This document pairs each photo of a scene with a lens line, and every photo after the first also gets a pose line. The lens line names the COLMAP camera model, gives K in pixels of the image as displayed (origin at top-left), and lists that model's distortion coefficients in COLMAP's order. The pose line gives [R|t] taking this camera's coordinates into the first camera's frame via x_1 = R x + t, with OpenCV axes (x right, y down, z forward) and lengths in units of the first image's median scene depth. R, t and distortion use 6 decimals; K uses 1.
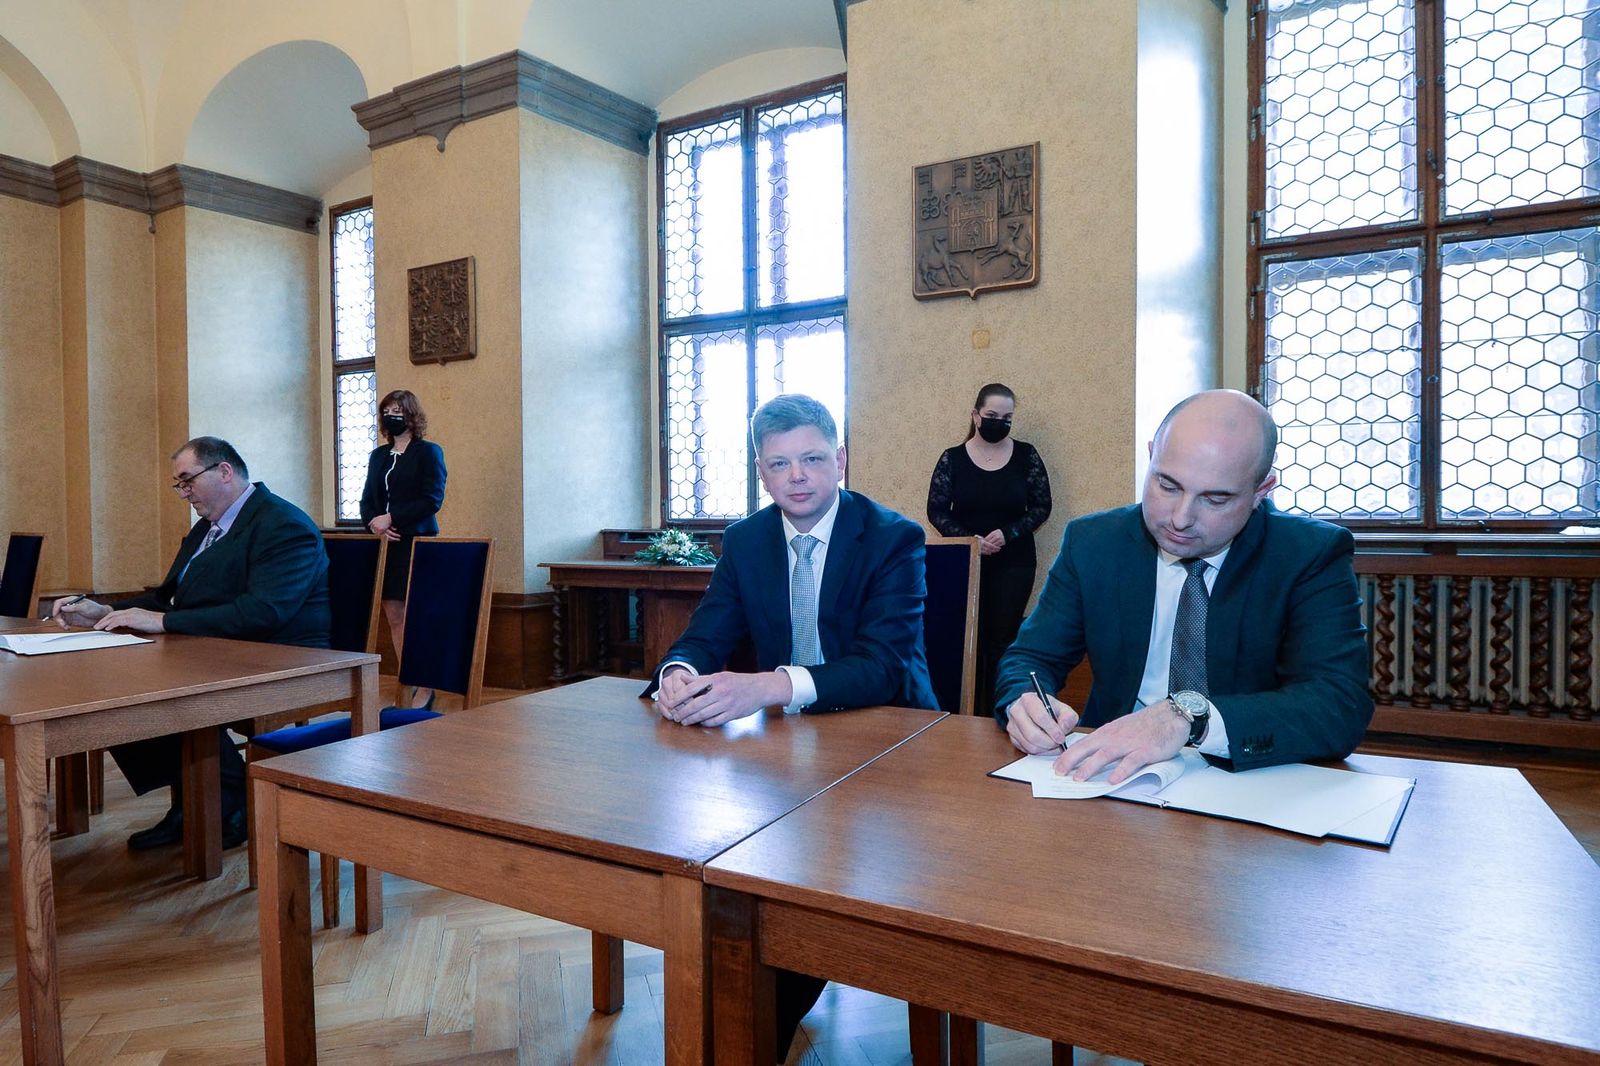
lens RADIAL K [[892.7, 0, 777.2], [0, 892.7, 546.4], [0, 0, 1]] dist [-0.003338, -0.014791]
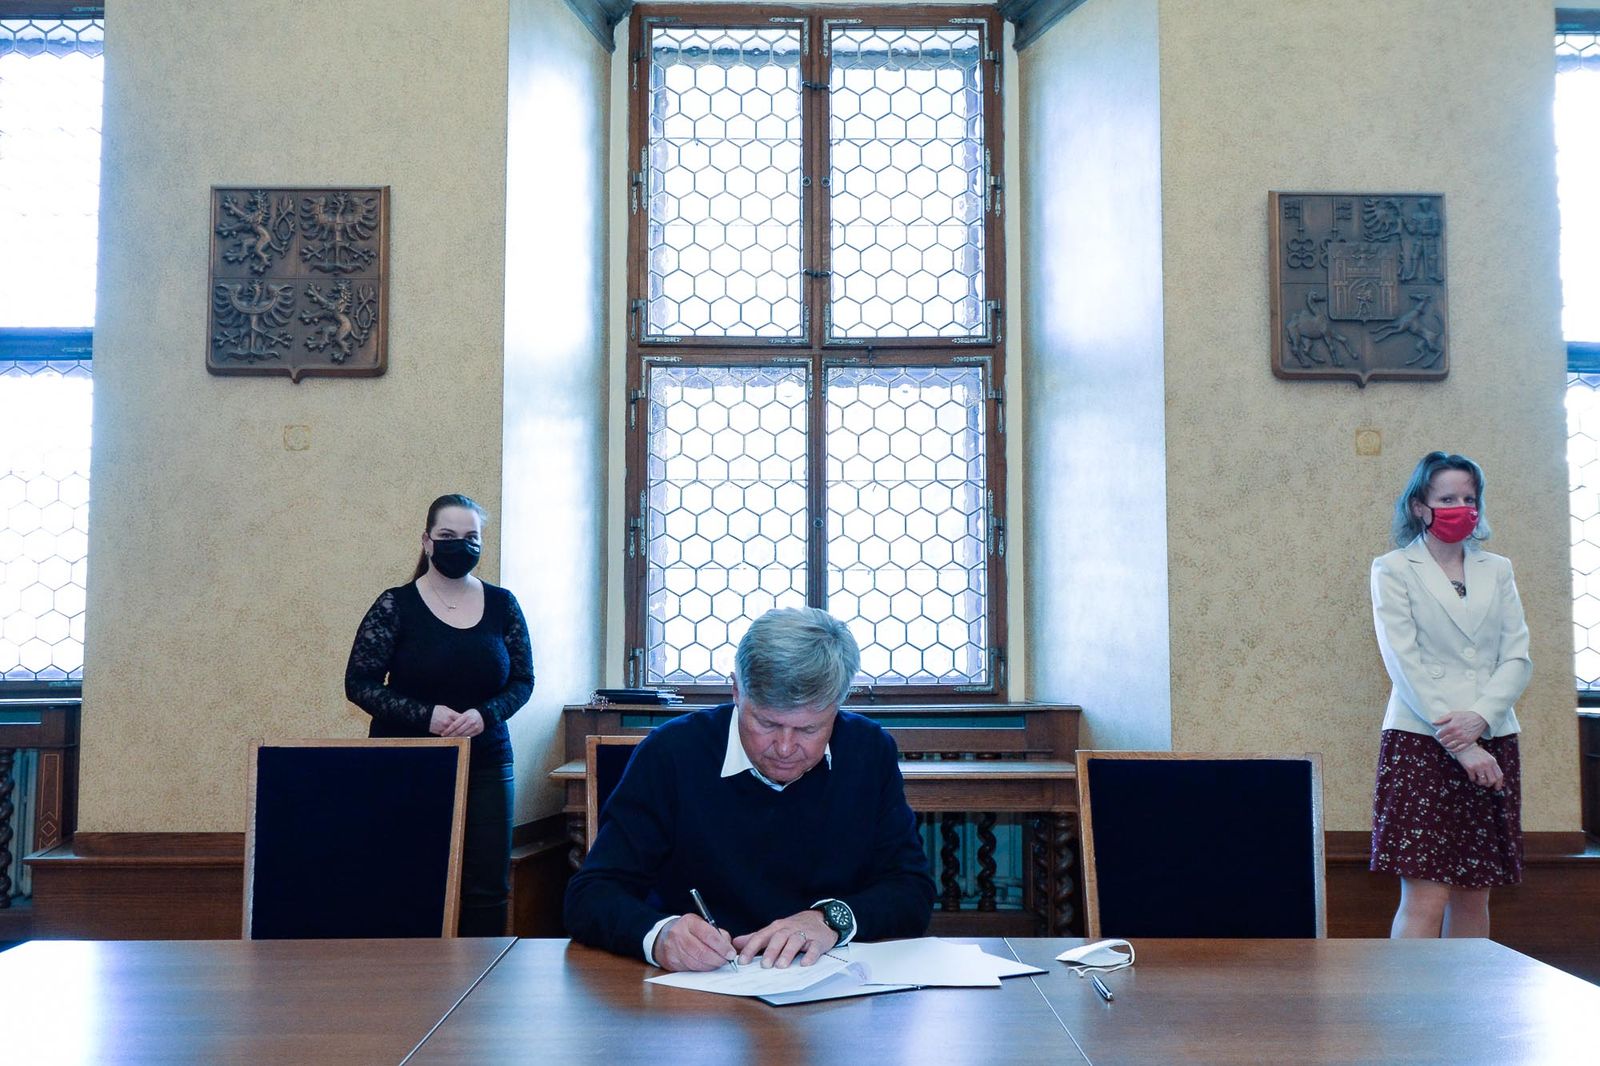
lens RADIAL K [[1557.2, 0, 786.6], [0, 1557.2, 536.3], [0, 0, 1]] dist [0.008158, 0.000000]
pose [[0.870868, 0.042306, 0.489692, -0.590775], [0.010411, 0.994478, -0.104431, -0.022804], [-0.491406, 0.096043, 0.865619, 0.111706]]
